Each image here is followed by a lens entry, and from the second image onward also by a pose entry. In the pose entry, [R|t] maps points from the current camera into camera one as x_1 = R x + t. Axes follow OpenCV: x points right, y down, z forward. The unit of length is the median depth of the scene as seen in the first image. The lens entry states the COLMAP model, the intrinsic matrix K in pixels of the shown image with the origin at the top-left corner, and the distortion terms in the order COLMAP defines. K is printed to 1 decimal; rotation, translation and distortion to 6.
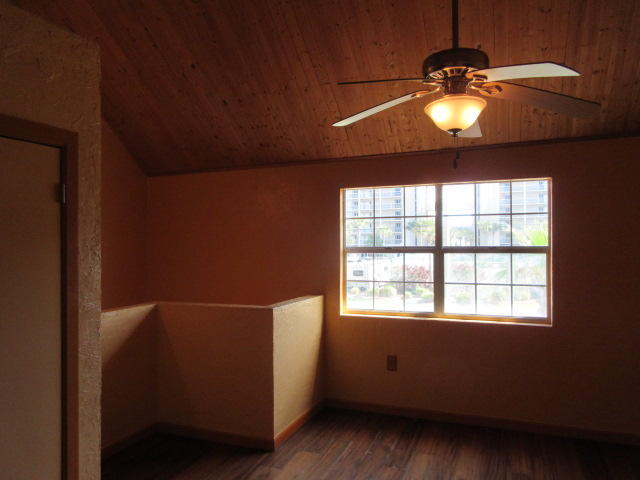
lens RADIAL K [[480.3, 0, 320.9], [0, 480.3, 240.1], [0, 0, 1]] dist [0.015368, -0.003479]
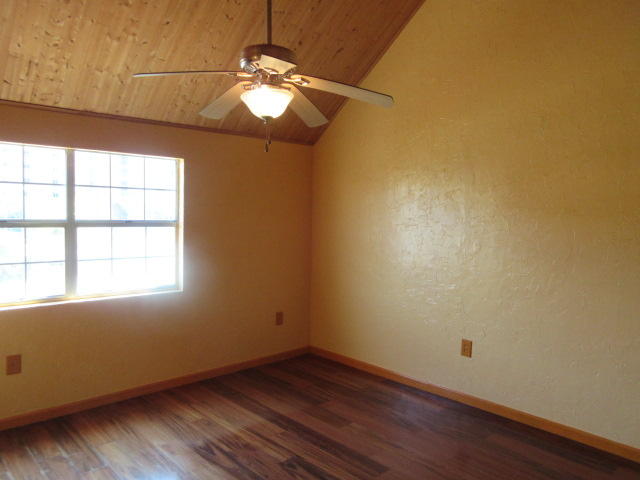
lens RADIAL K [[480.3, 0, 321.2], [0, 480.3, 240.2], [0, 0, 1]] dist [0.015368, -0.003479]
pose [[0.431426, -0.033584, 0.901523, -0.380005], [-0.017783, 0.998796, 0.045718, 0.002053], [-0.901973, -0.035756, 0.430309, 0.212538]]
